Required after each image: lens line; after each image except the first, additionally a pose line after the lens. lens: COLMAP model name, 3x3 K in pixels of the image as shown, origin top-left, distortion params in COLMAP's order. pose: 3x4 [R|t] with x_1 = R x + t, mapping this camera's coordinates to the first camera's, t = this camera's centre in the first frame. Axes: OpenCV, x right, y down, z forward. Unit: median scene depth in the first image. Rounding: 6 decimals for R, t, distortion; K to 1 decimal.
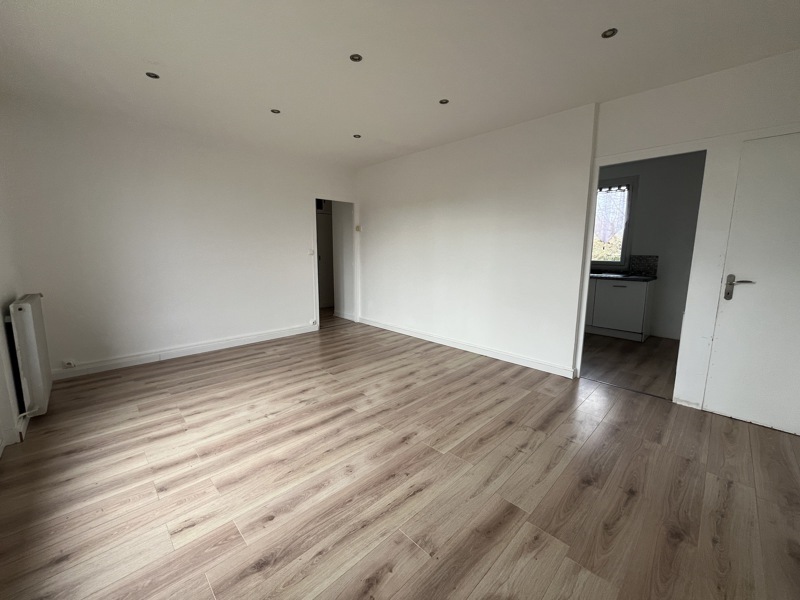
lens RADIAL K [[324.2, 0, 400.0], [0, 324.2, 300.0], [0, 0, 1]] dist [-0.000436, -0.000136]
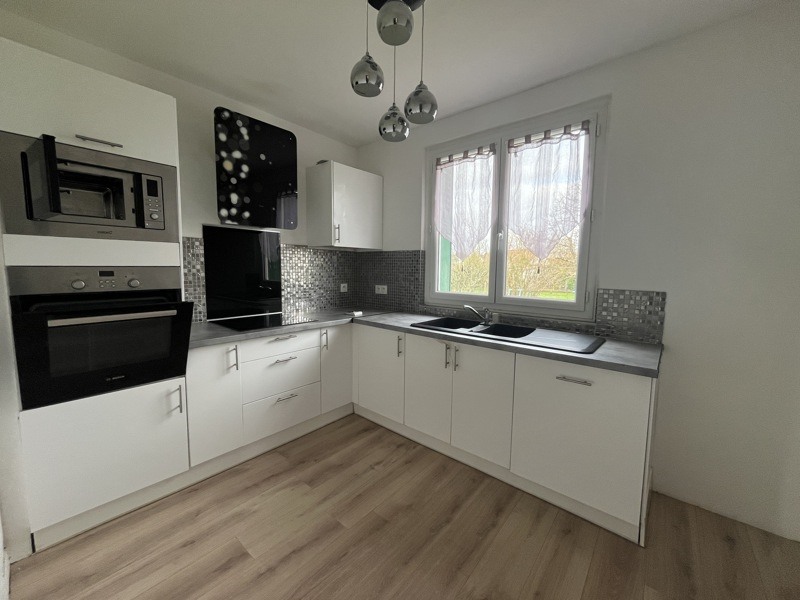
lens RADIAL K [[324.2, 0, 400.0], [0, 324.2, 300.0], [0, 0, 1]] dist [-0.000436, -0.000136]
pose [[0.996210, -0.004106, 0.086883, 0.421766], [0.008400, 0.998758, -0.049119, -0.106011], [-0.086573, 0.049663, 0.995007, 0.608424]]
